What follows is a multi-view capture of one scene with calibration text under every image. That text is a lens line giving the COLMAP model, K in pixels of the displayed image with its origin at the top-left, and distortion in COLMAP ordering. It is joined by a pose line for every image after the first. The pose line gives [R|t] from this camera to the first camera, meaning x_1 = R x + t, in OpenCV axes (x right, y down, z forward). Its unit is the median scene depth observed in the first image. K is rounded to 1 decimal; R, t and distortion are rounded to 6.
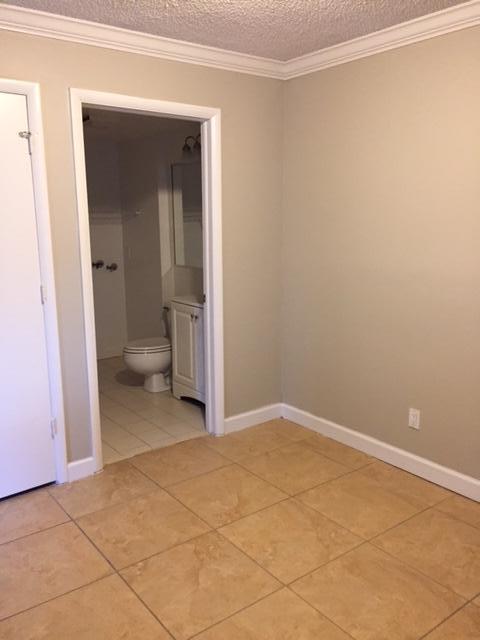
lens RADIAL K [[549.8, 0, 240.0], [0, 549.8, 320.0], [0, 0, 1]] dist [0.087183, -0.124261]
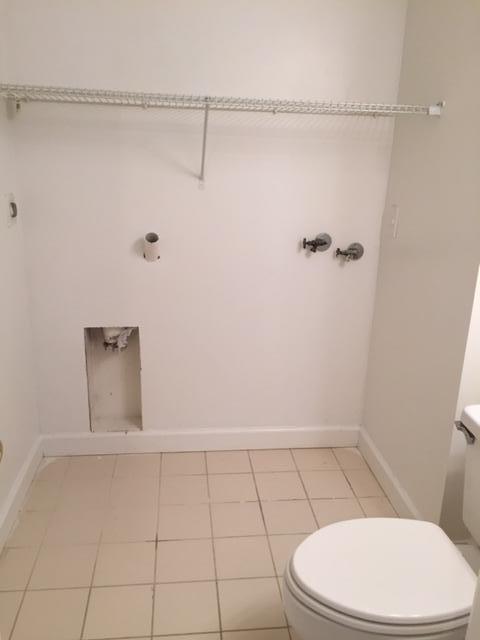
lens RADIAL K [[549.8, 0, 240.0], [0, 549.8, 320.0], [0, 0, 1]] dist [0.087183, -0.124261]
pose [[0.853689, 0.186563, -0.486218, -0.111561], [-0.131693, 0.980622, 0.145045, -0.118801], [0.503856, -0.059792, 0.861716, 0.743138]]
